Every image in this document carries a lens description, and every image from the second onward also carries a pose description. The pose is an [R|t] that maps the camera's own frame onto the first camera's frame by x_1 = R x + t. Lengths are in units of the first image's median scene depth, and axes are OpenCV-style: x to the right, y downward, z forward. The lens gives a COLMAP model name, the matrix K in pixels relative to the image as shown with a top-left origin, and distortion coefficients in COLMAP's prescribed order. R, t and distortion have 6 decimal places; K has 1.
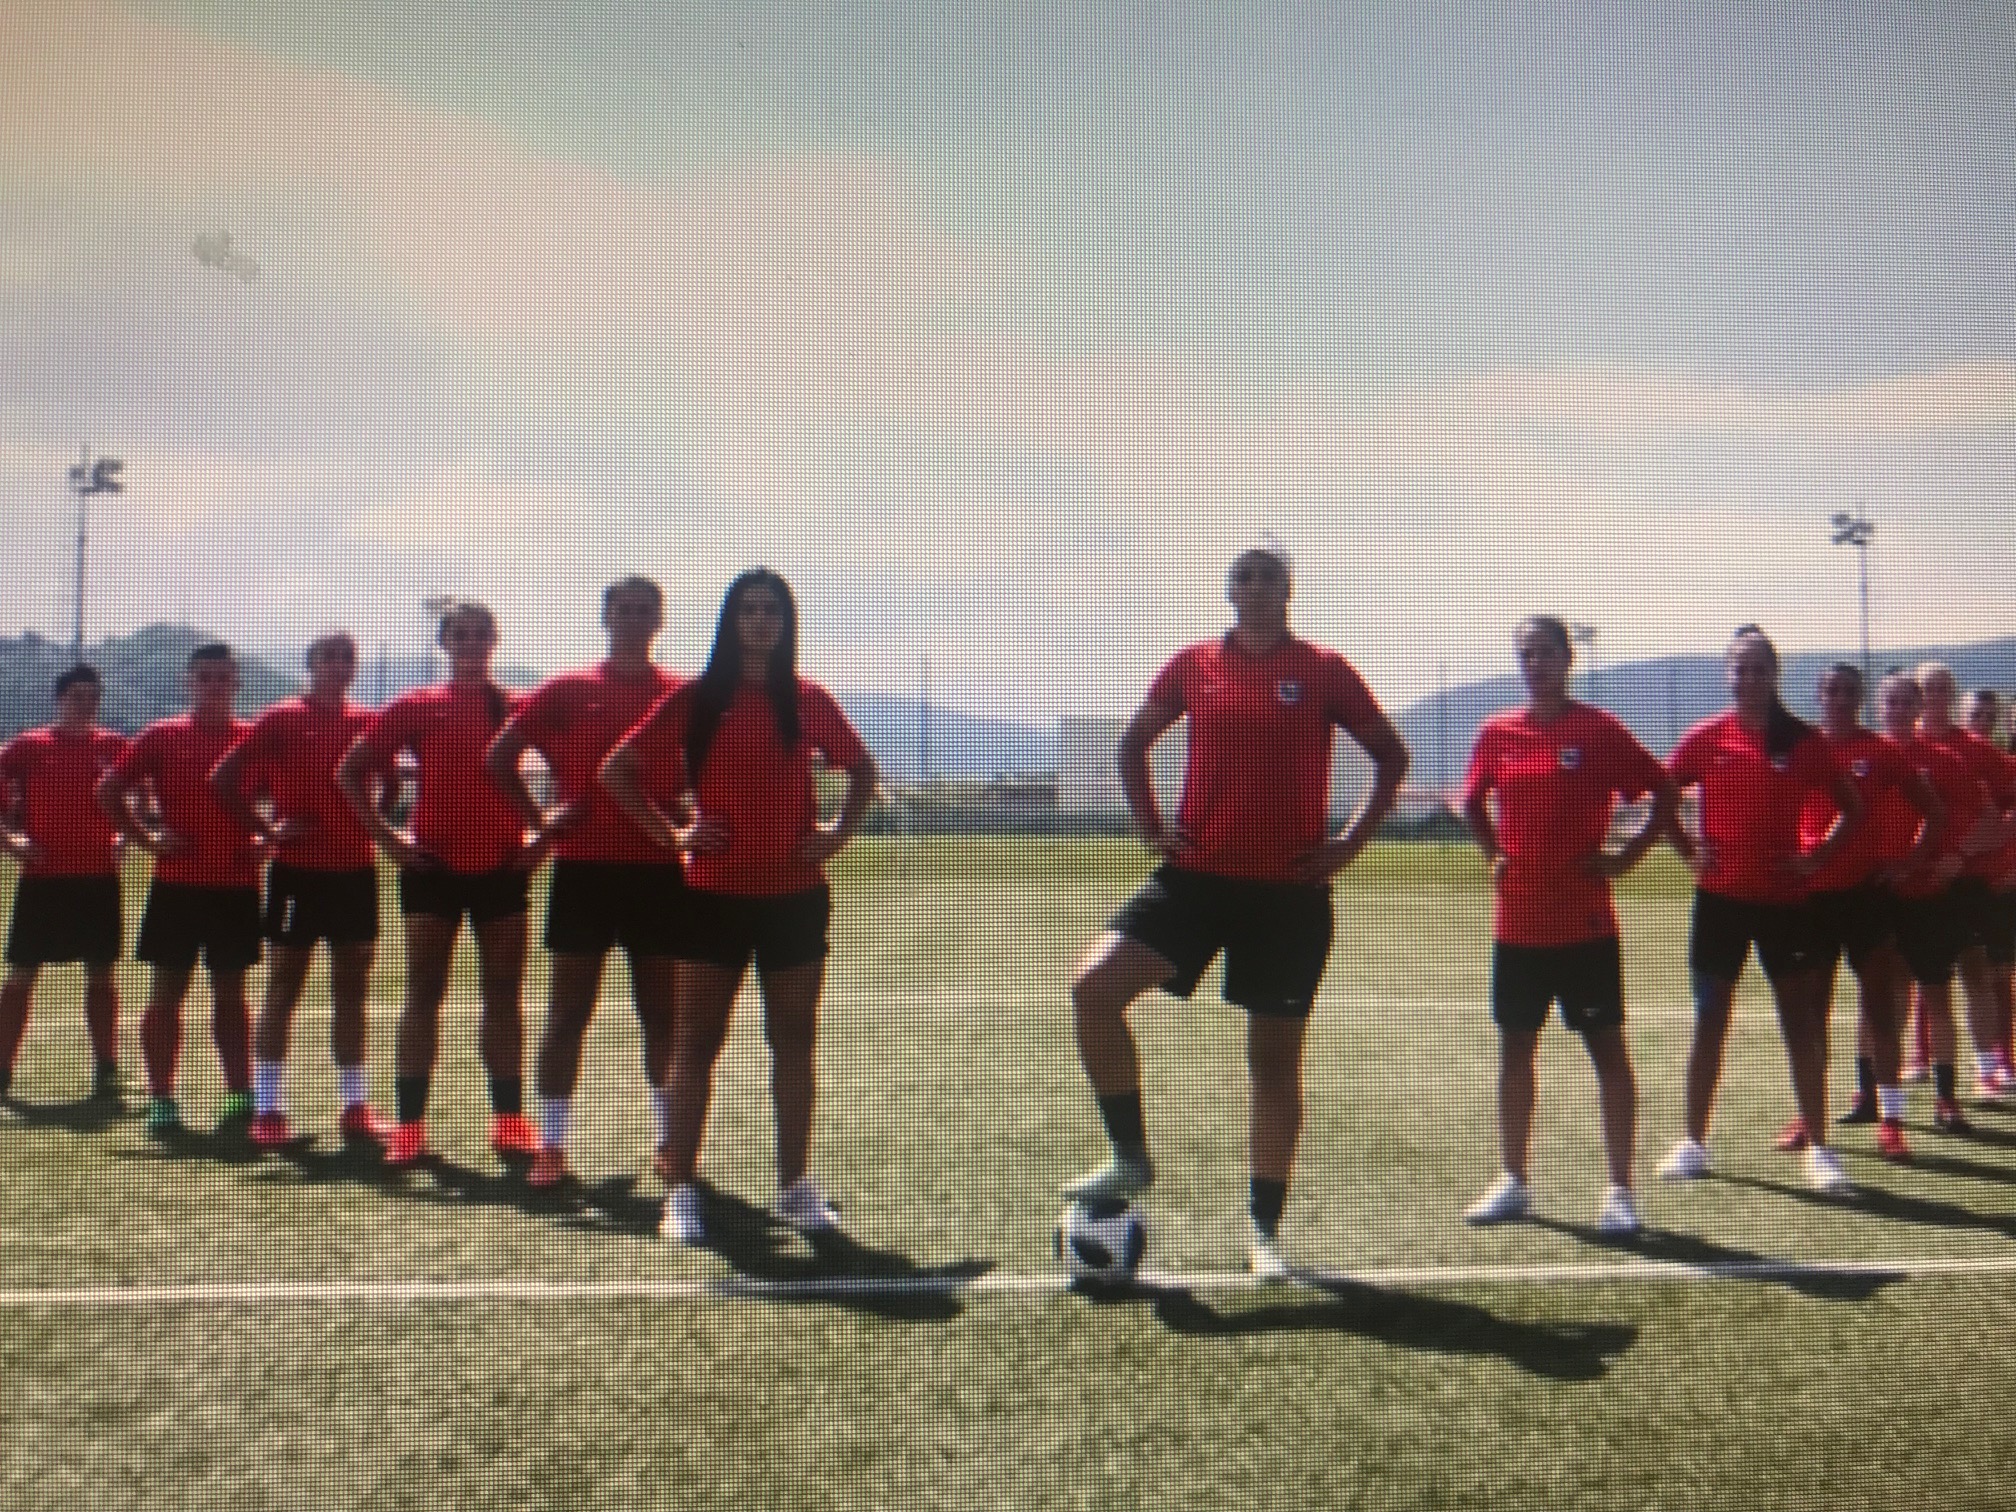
lens RADIAL K [[1633.3, 0, 956.9], [0, 1633.3, 714.7], [0, 0, 1]] dist [-0.063106, -0.003352]
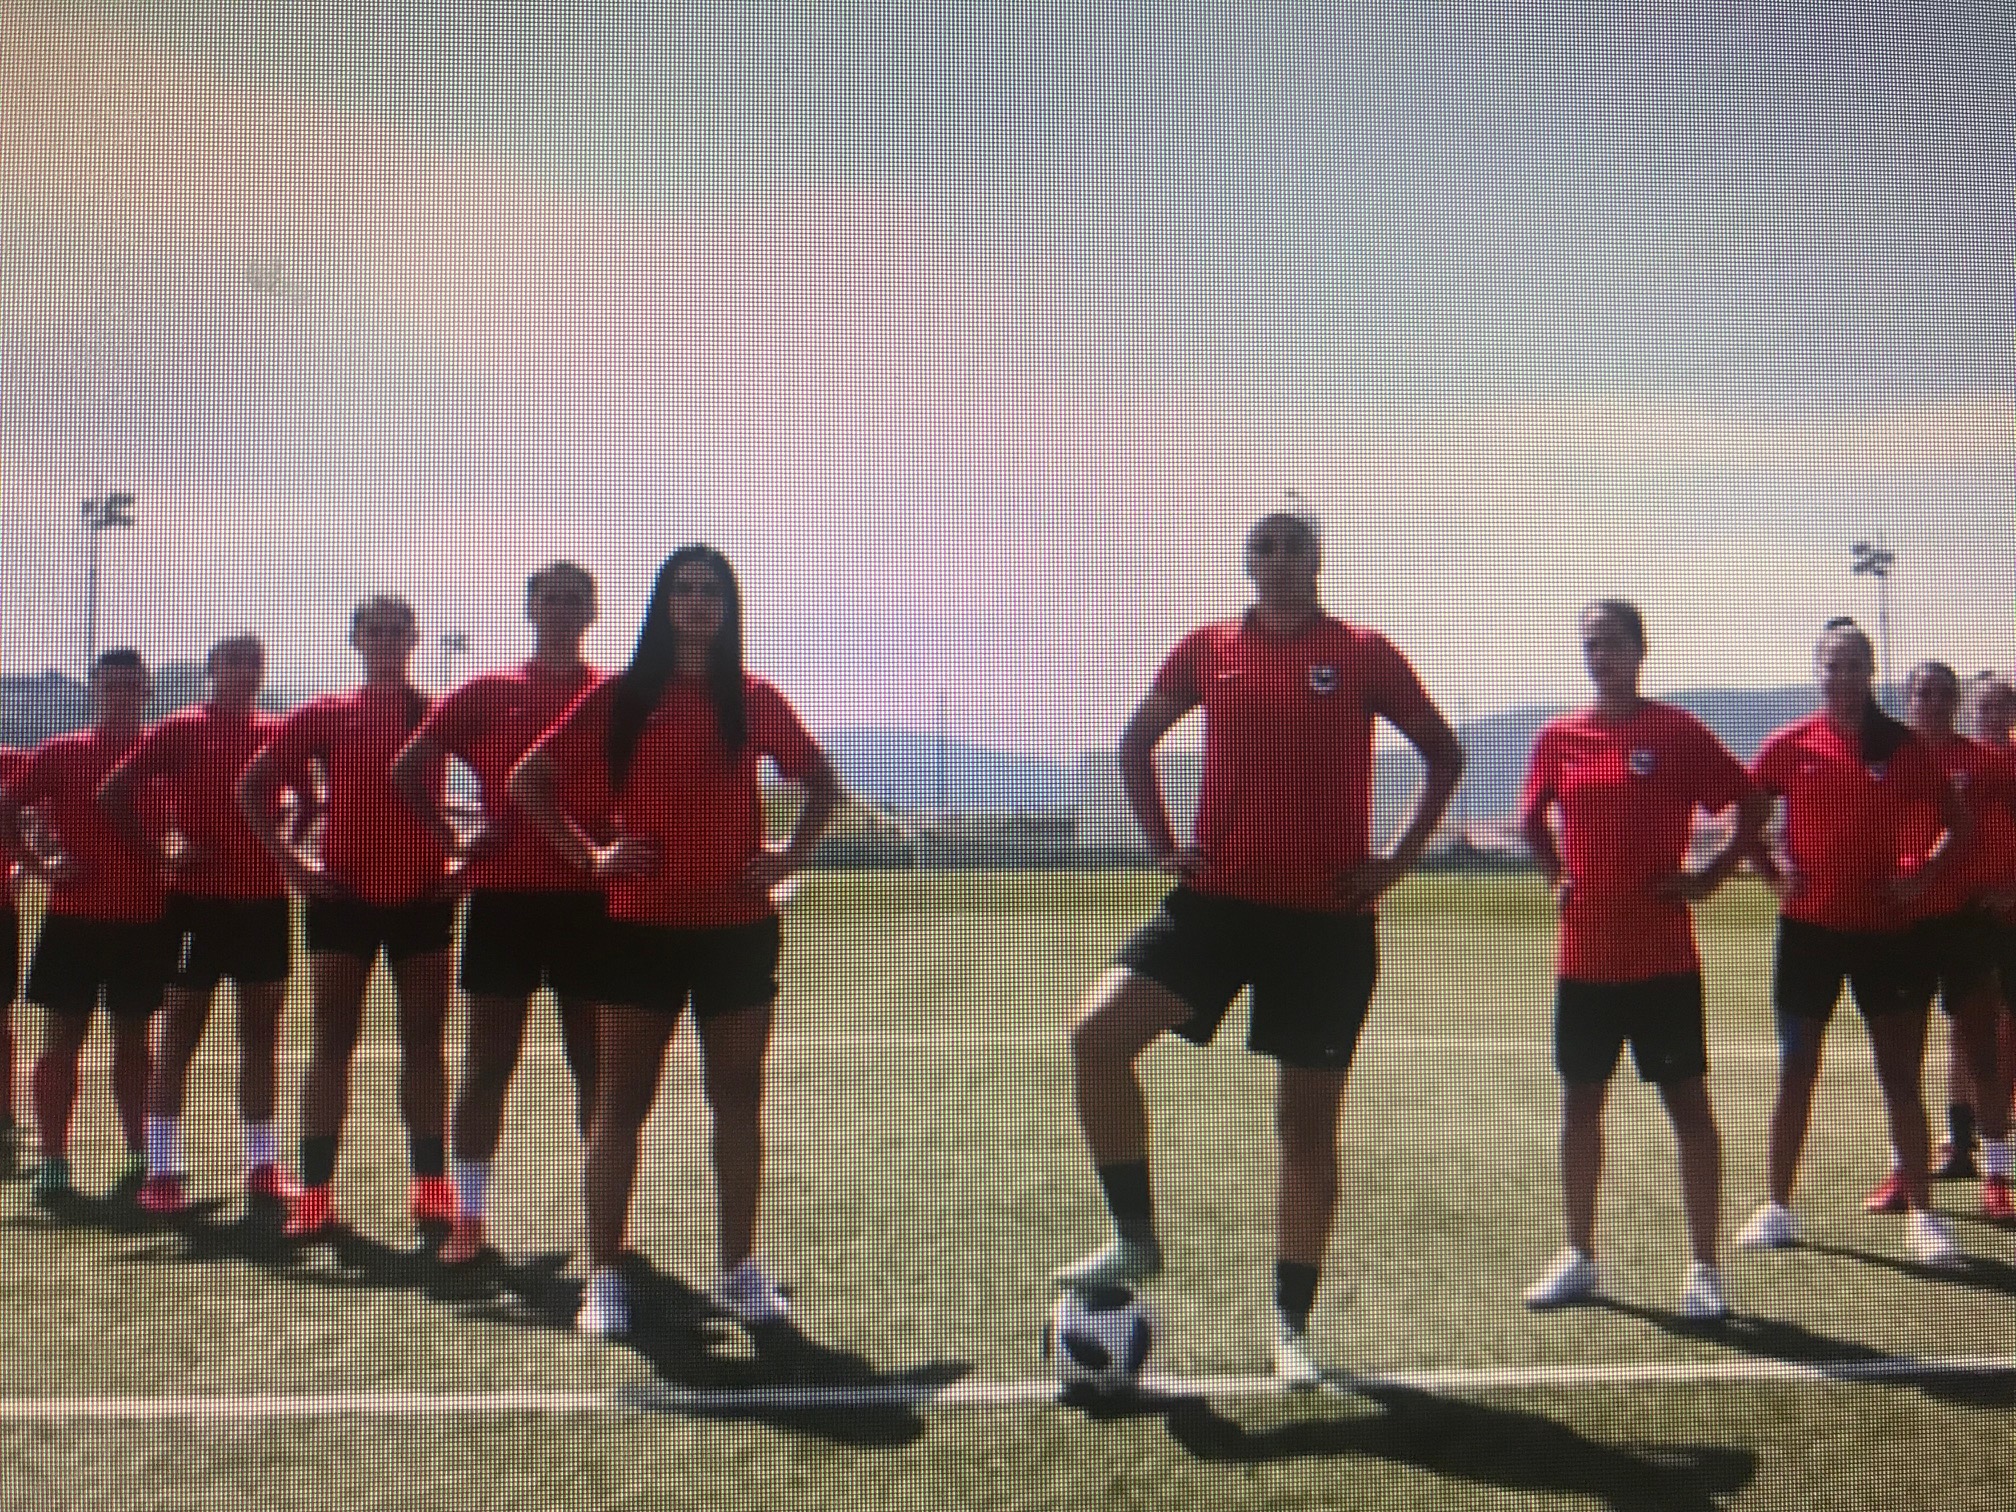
lens RADIAL K [[1633.3, 0, 1005.9], [0, 1633.3, 752.5], [0, 0, 1]] dist [-0.063106, -0.003352]
pose [[0.999836, -0.001473, 0.018070, 0.023470], [0.001436, 0.999997, 0.002045, 0.017474], [-0.018073, -0.002018, 0.999835, 0.140837]]
